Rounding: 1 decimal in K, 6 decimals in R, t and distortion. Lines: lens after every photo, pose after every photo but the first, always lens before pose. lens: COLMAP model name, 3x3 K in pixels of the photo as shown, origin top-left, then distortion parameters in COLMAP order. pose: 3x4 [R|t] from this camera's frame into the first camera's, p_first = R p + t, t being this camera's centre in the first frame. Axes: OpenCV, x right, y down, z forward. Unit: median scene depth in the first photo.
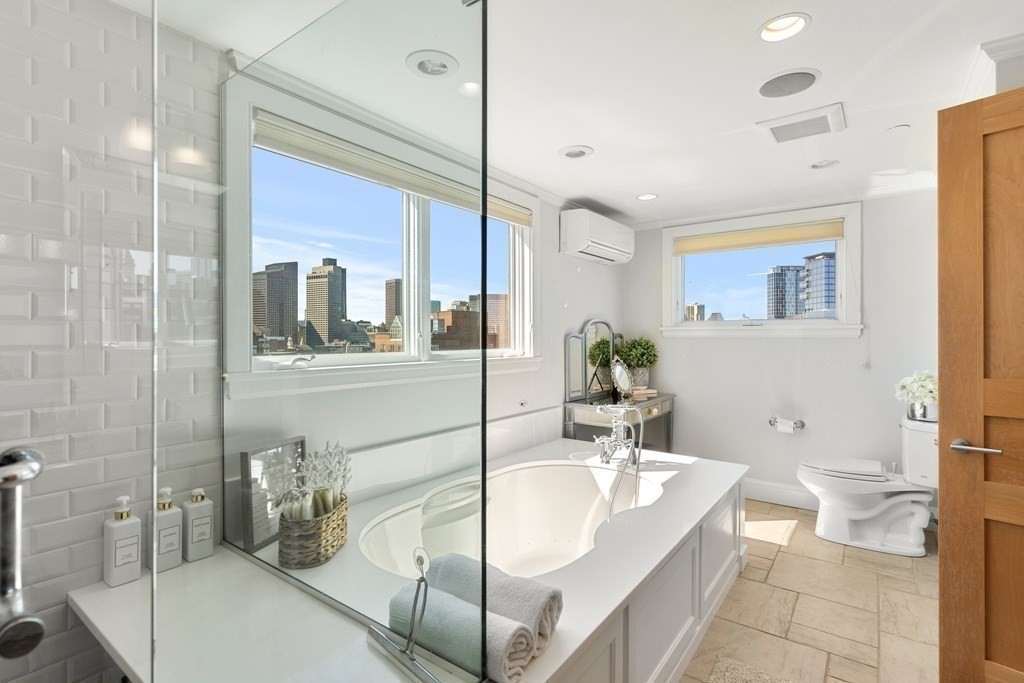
lens RADIAL K [[488.1, 0, 515.6], [0, 488.1, 337.3], [0, 0, 1]] dist [0.003563, 0.000068]
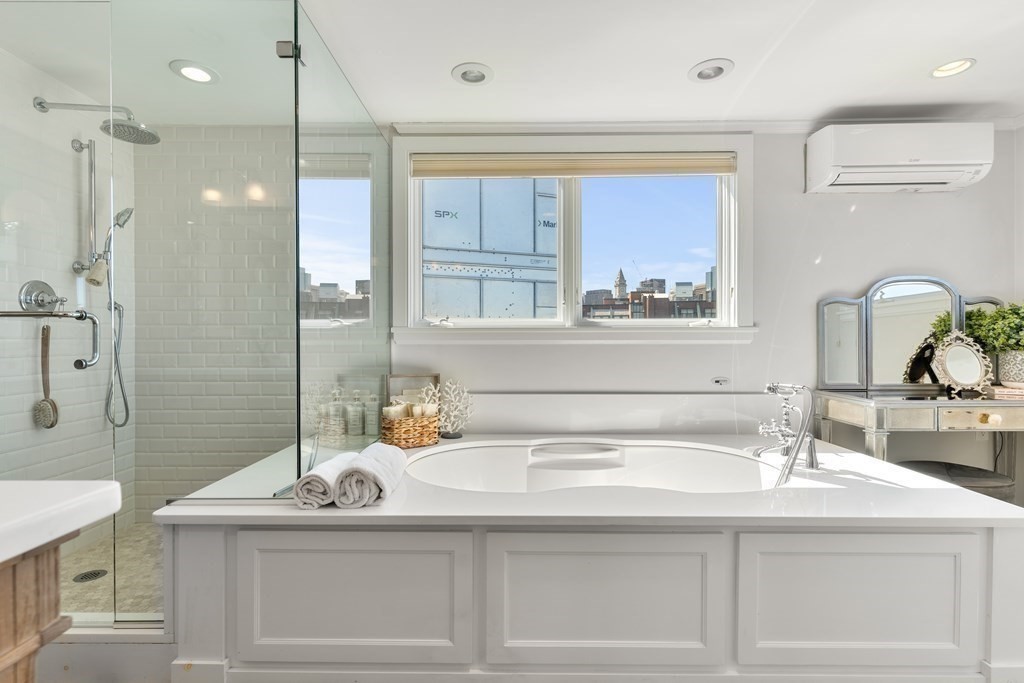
lens RADIAL K [[488.1, 0, 510.0], [0, 488.1, 343.6], [0, 0, 1]] dist [0.003563, 0.000068]
pose [[0.589515, 0.002702, -0.807753, 0.479365], [0.002741, 0.999982, 0.005345, 0.062556], [0.807753, -0.005365, 0.589497, 0.190062]]
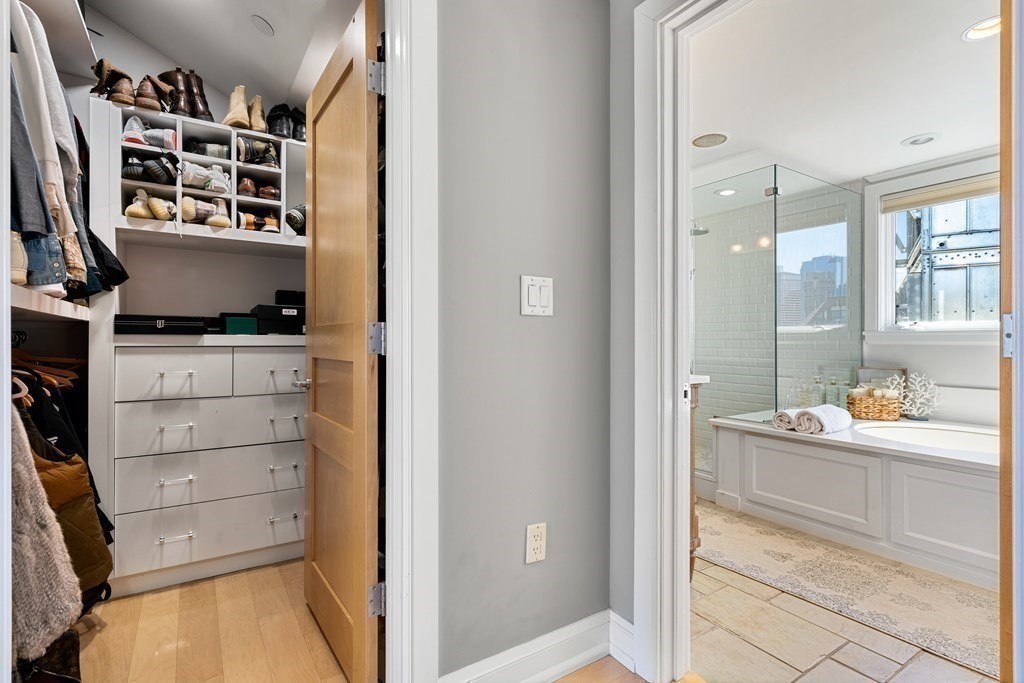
lens RADIAL K [[488.1, 0, 509.1], [0, 488.1, 339.8], [0, 0, 1]] dist [0.003563, 0.000068]
pose [[-0.352462, -0.003417, -0.935820, 0.992278], [0.000780, 0.999992, -0.003945, 0.061737], [0.935826, -0.002121, -0.352457, 0.160433]]
